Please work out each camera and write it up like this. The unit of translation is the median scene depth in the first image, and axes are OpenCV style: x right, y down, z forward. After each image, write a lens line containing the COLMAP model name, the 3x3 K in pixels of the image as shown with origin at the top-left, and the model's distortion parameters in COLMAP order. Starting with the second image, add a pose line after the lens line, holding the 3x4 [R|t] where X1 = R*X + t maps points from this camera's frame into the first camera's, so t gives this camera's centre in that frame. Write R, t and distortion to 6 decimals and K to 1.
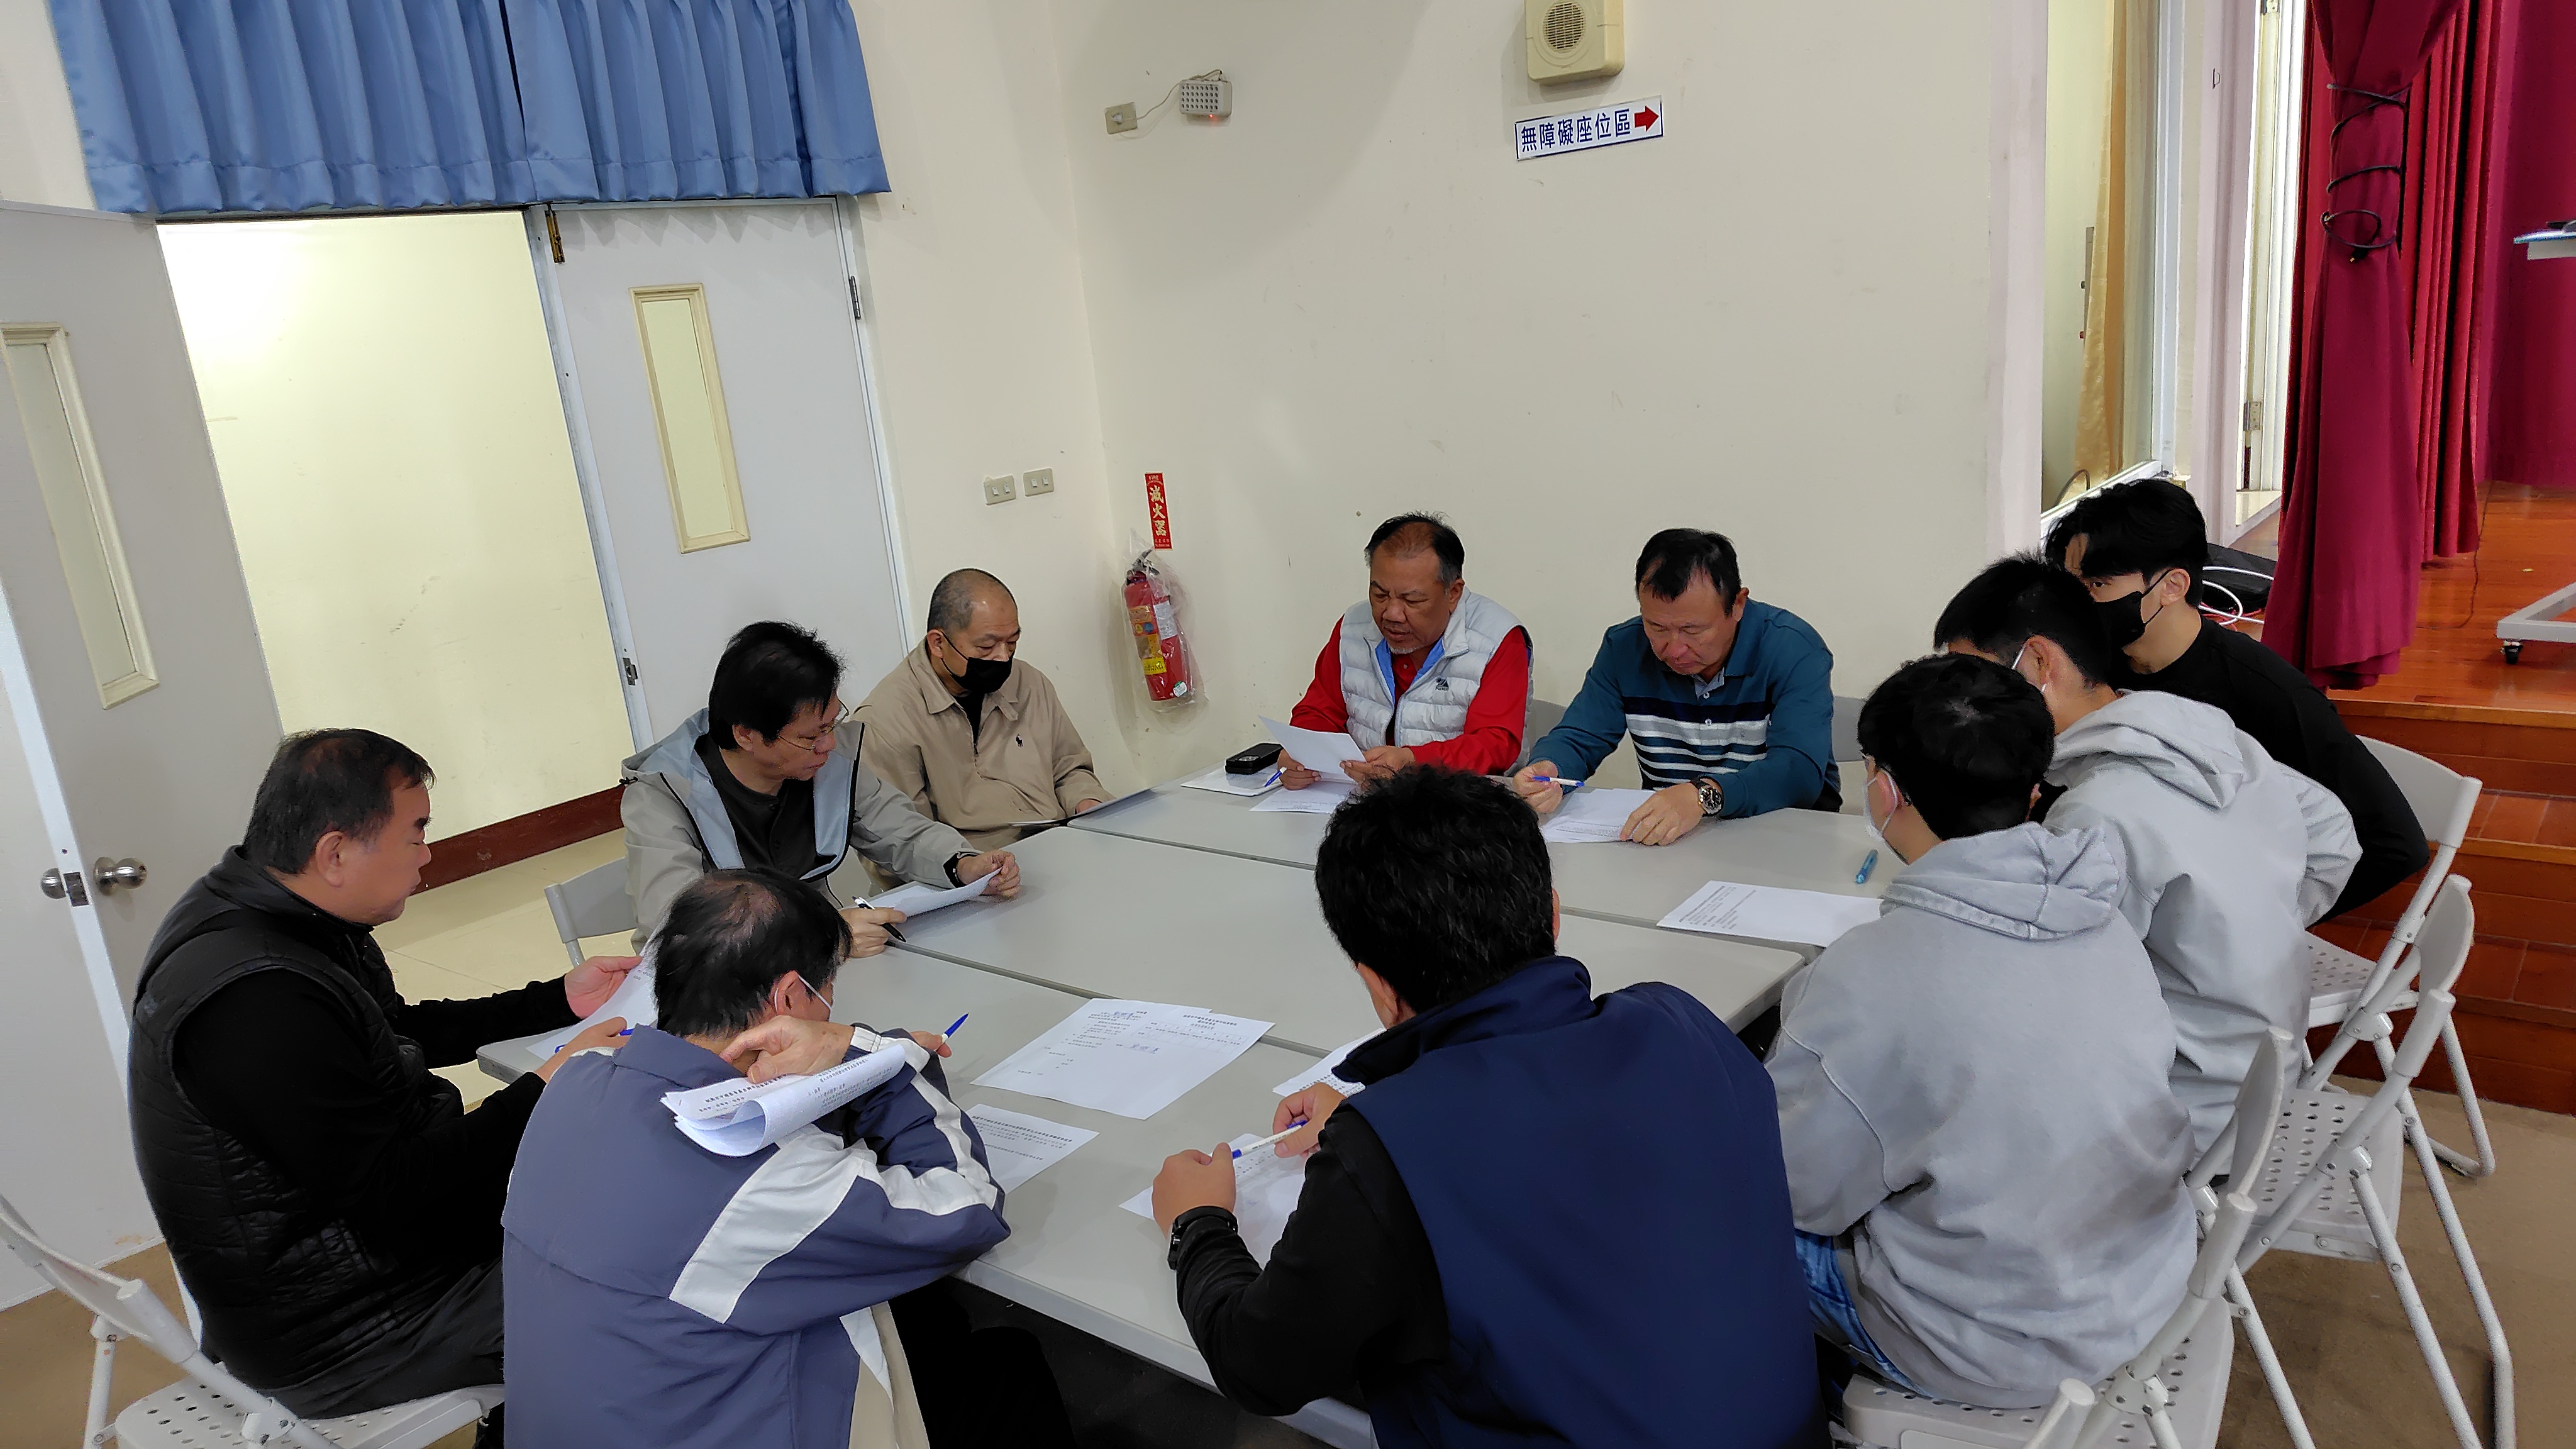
lens RADIAL K [[1730.7, 0, 1288.0], [0, 1730.7, 724.5], [0, 0, 1]] dist [0.079790, -0.072456]
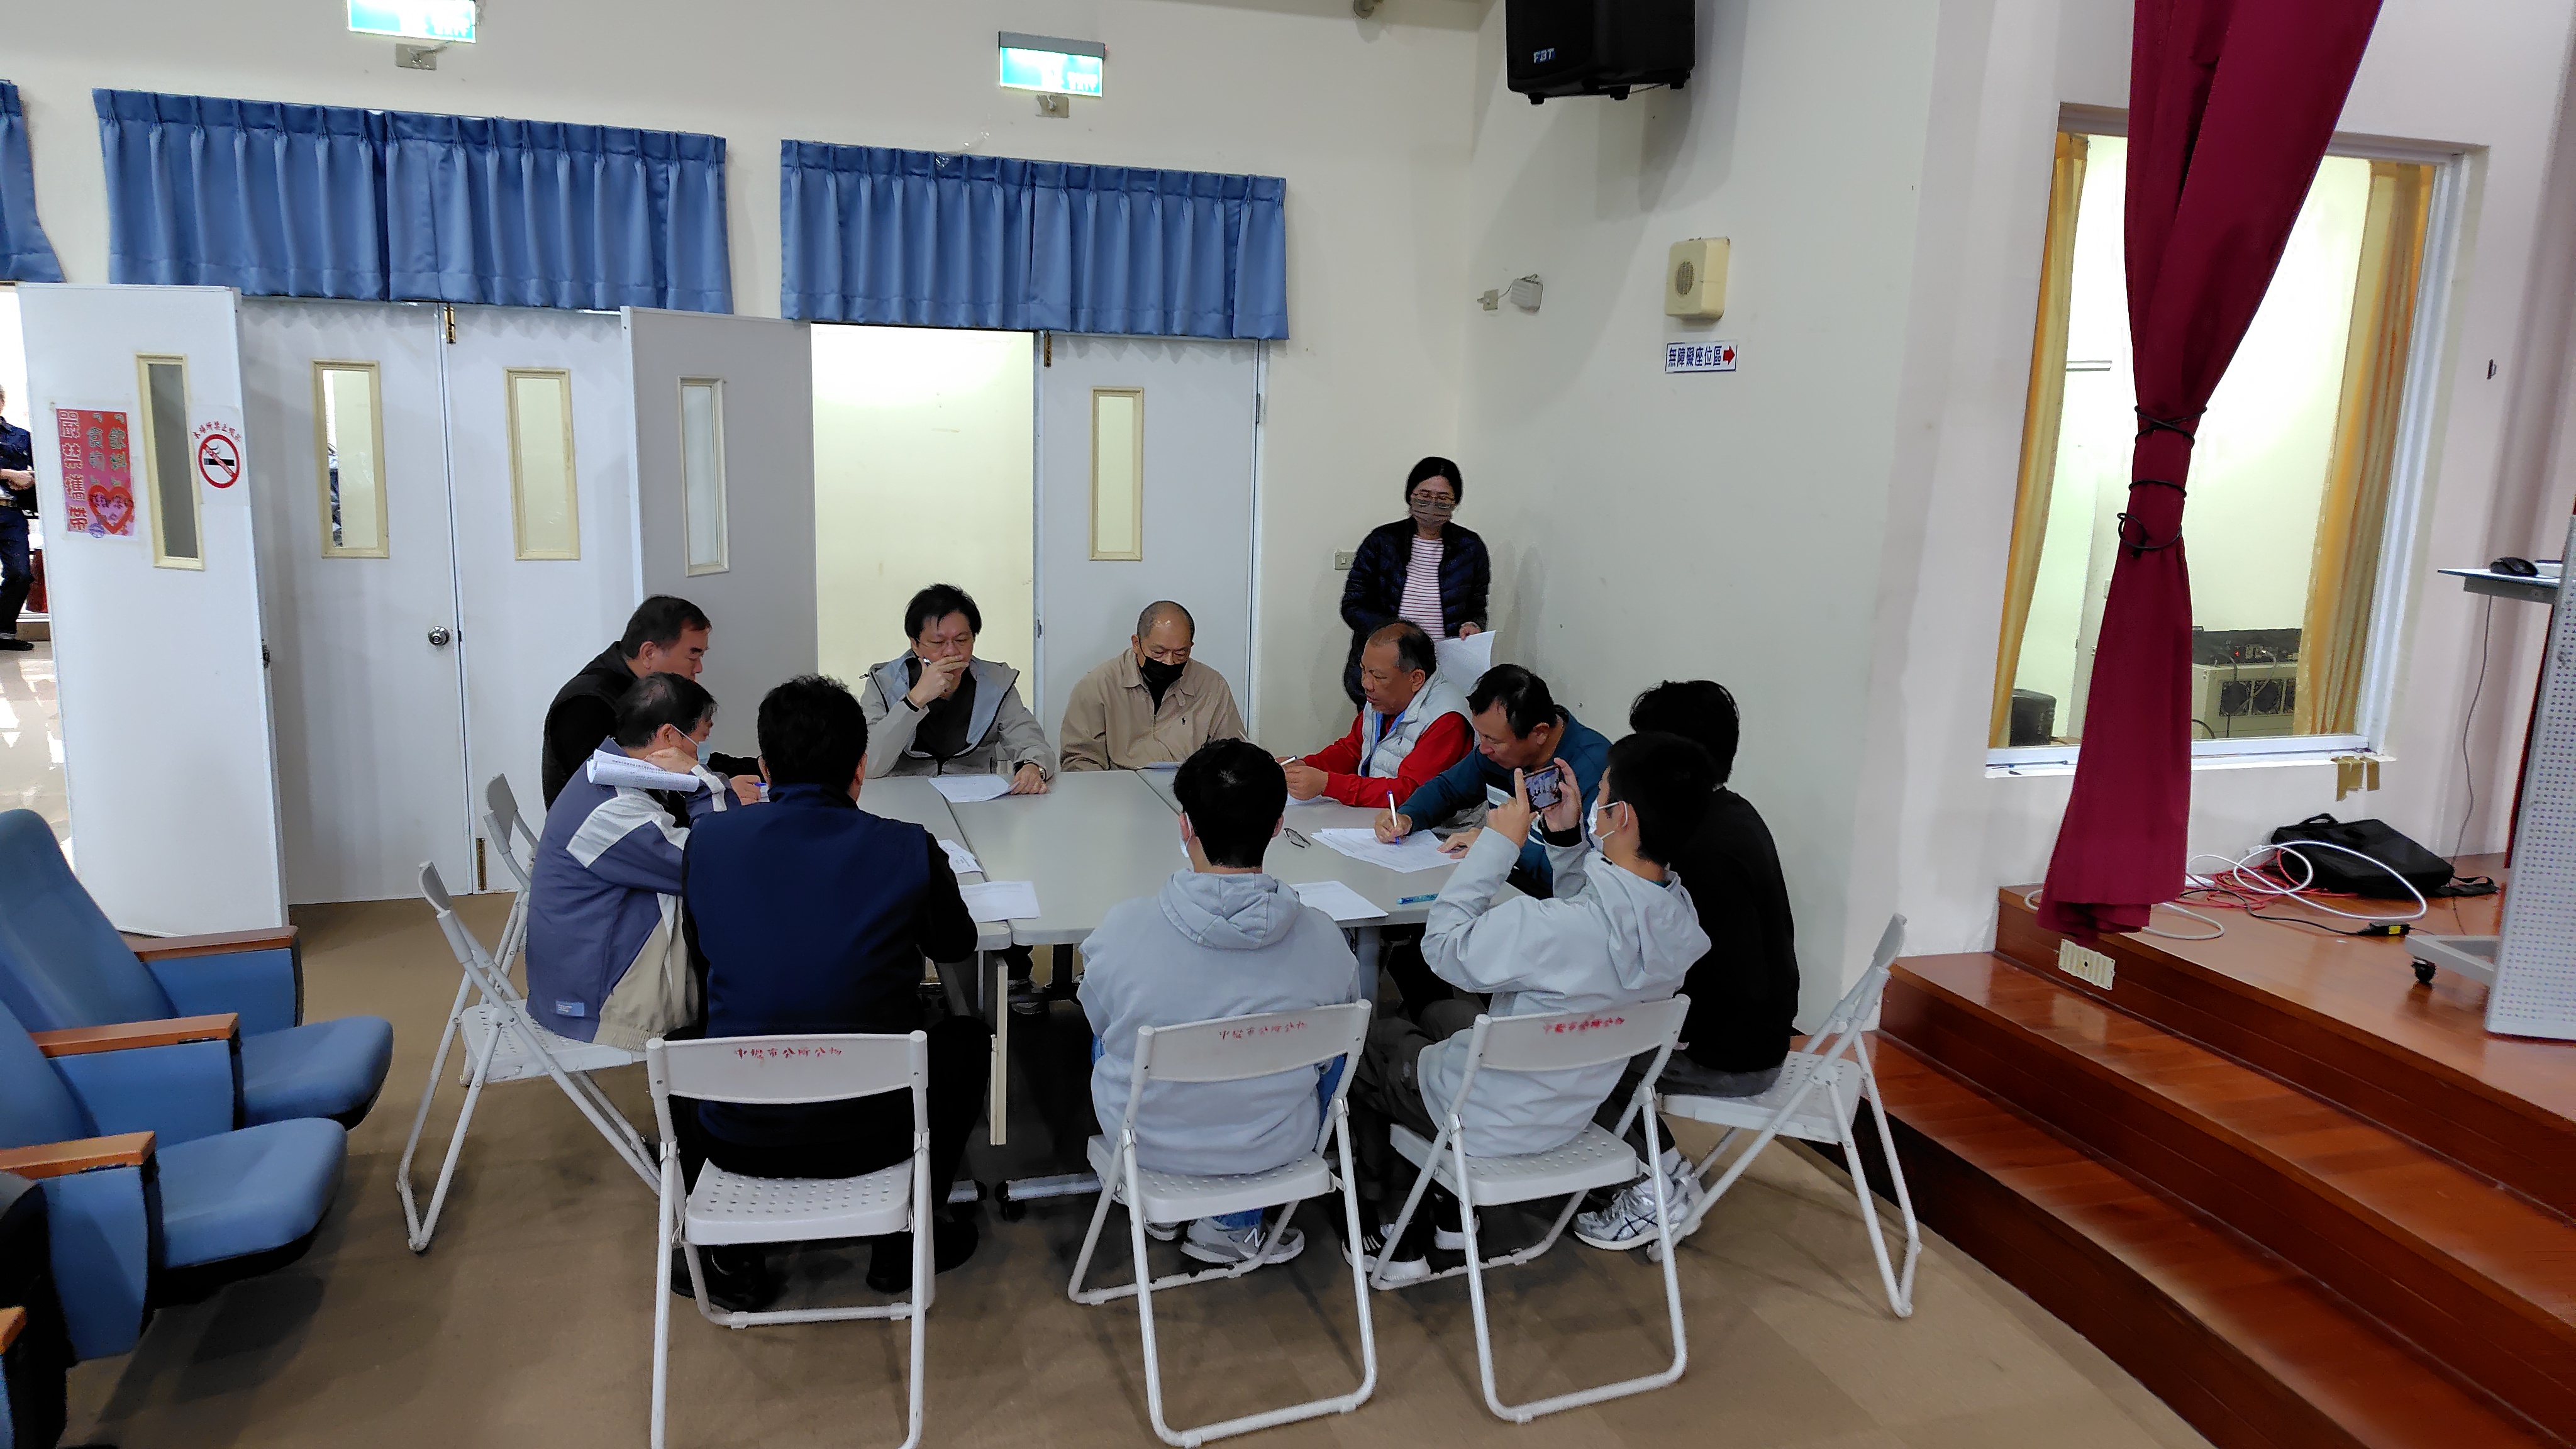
lens RADIAL K [[1730.7, 0, 1288.0], [0, 1730.7, 724.5], [0, 0, 1]] dist [0.079790, -0.072456]
pose [[0.836164, 0.222644, -0.501258, 0.622810], [-0.241312, 0.970034, 0.028322, -0.047594], [0.492543, 0.097278, 0.864834, -0.213210]]
